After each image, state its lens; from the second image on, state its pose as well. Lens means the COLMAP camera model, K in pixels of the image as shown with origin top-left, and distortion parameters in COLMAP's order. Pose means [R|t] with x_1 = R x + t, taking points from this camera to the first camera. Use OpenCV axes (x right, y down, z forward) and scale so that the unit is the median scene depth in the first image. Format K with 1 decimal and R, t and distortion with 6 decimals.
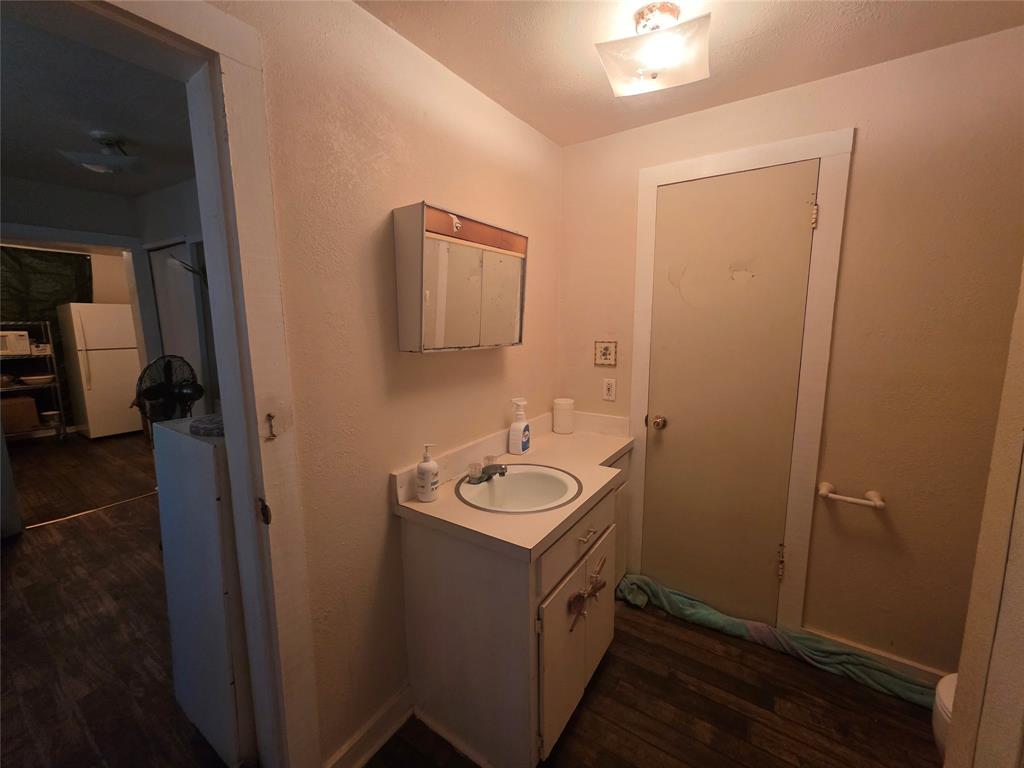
lens RADIAL K [[405.6, 0, 514.2], [0, 405.6, 382.3], [0, 0, 1]] dist [0.003725, -0.000507]
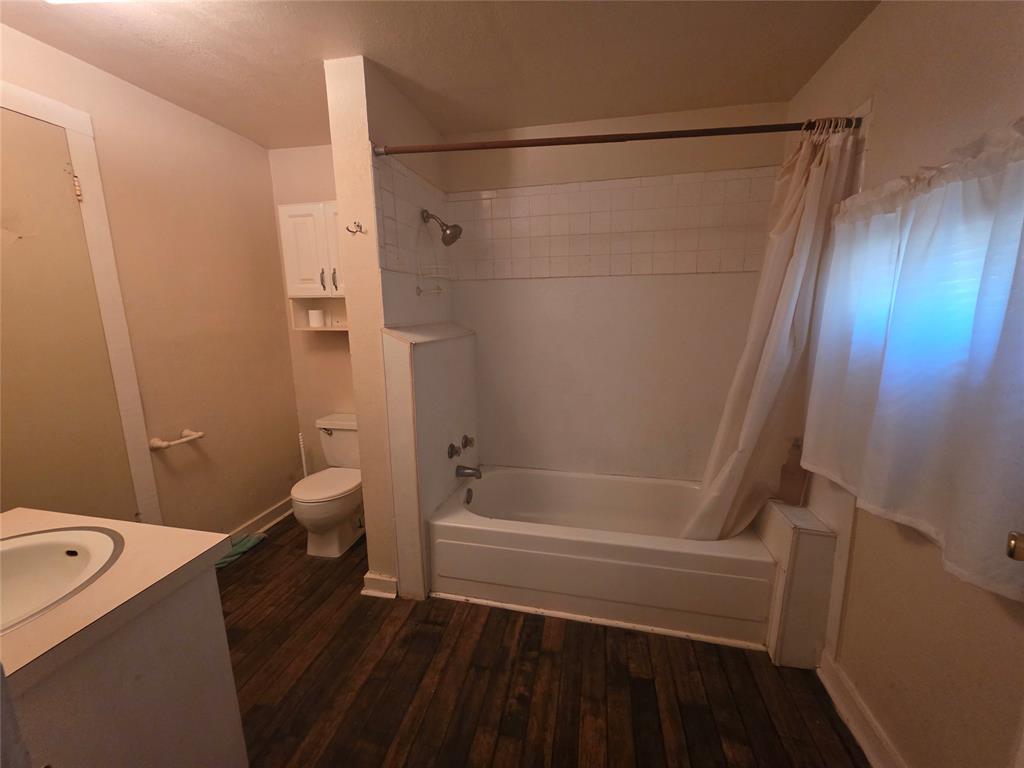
lens RADIAL K [[405.6, 0, 514.4], [0, 405.6, 381.7], [0, 0, 1]] dist [0.003725, -0.000507]
pose [[-0.375872, -0.153039, 0.913947, -0.670525], [0.140436, 0.965469, 0.219423, -0.014546], [-0.915968, 0.210826, -0.341401, 0.463056]]
